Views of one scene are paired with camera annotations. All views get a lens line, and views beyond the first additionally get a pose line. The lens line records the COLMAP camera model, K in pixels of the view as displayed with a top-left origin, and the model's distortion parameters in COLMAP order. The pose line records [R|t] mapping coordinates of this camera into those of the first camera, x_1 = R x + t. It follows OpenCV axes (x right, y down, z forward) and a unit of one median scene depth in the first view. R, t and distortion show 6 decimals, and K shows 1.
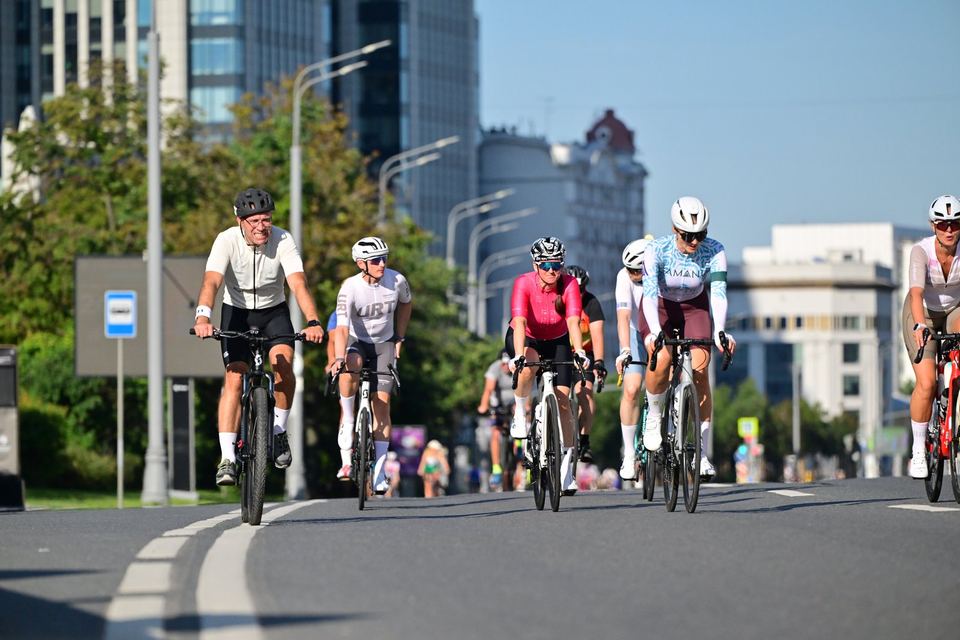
lens RADIAL K [[5768.5, 0, 480.0], [0, 5768.5, 320.0], [0, 0, 1]] dist [-0.231107, 9.563537]
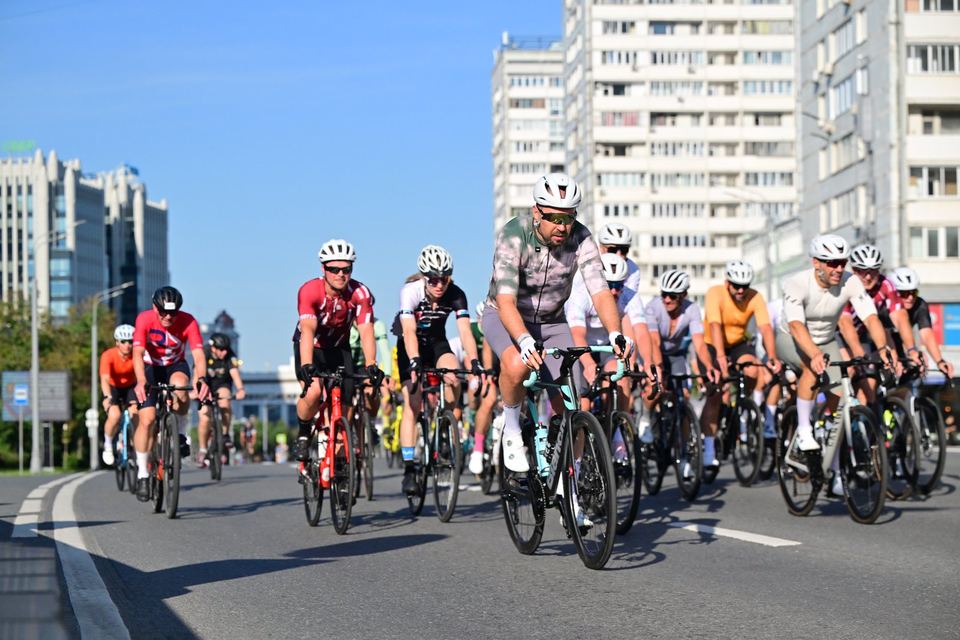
lens RADIAL K [[5768.5, 0, 480.0], [0, 5768.5, 320.0], [0, 0, 1]] dist [-0.231107, 9.563537]
pose [[0.987655, -0.006992, 0.156490, -0.251372], [0.008002, 0.999951, -0.005823, -0.016952], [-0.156442, 0.007003, 0.987662, -1.426102]]
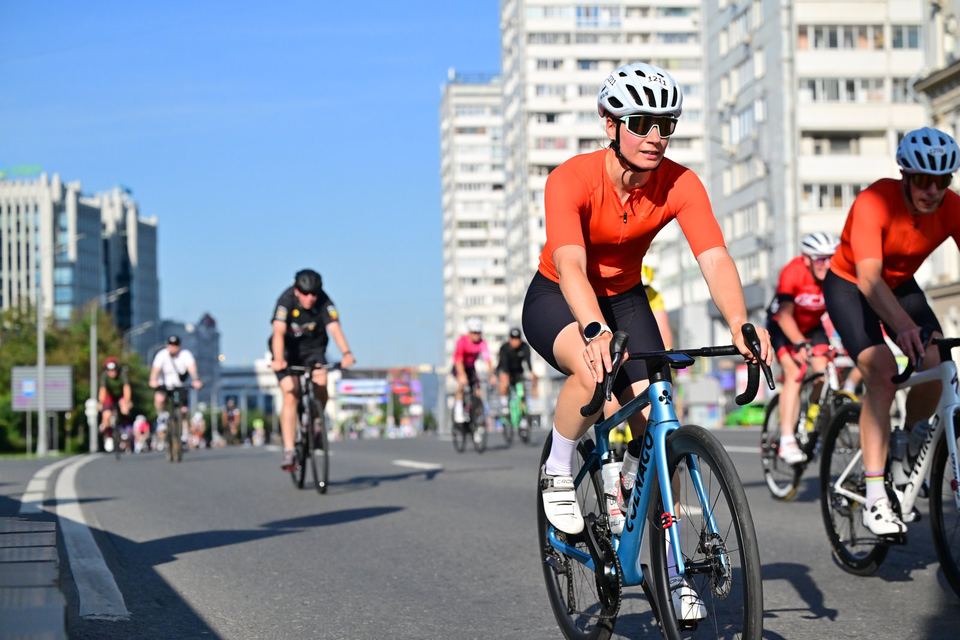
lens RADIAL K [[6521.6, 0, 821.7], [0, 6521.6, 112.8], [0, 0, 1]] dist [0.066763, 3.910393]
pose [[0.976279, -0.006914, 0.216407, -0.370546], [0.015092, 0.999232, -0.036163, -0.013735], [-0.215991, 0.038571, 0.975633, -2.160807]]
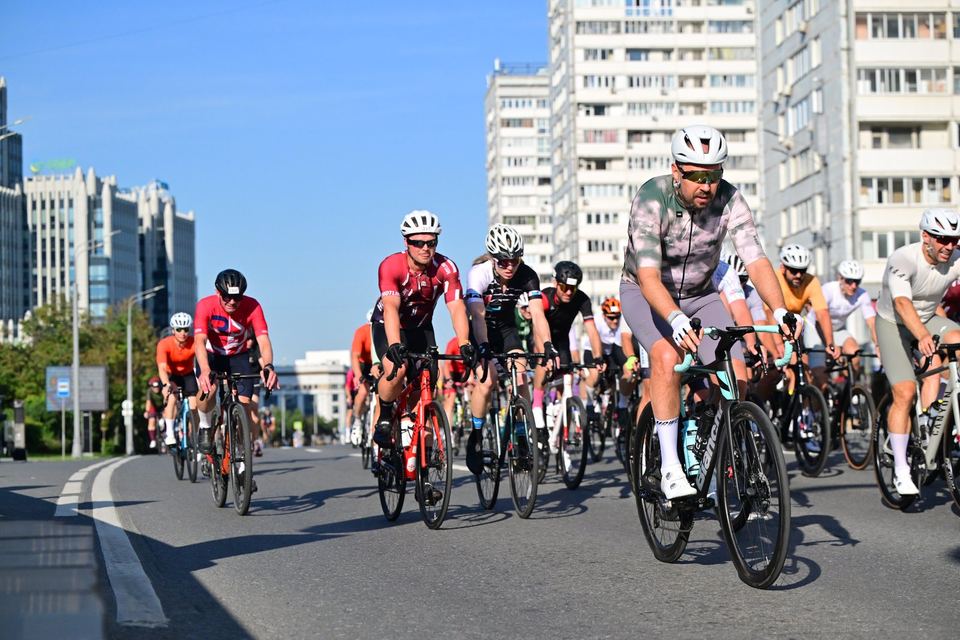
lens RADIAL K [[6380.5, 0, 480.3], [0, 6380.5, 180.0], [0, 0, 1]] dist [0.553888, -25.920817]
pose [[0.987849, -0.009670, 0.155116, -0.333503], [0.013869, 0.999566, -0.026007, -0.017705], [-0.154797, 0.027842, 0.987554, -1.989175]]
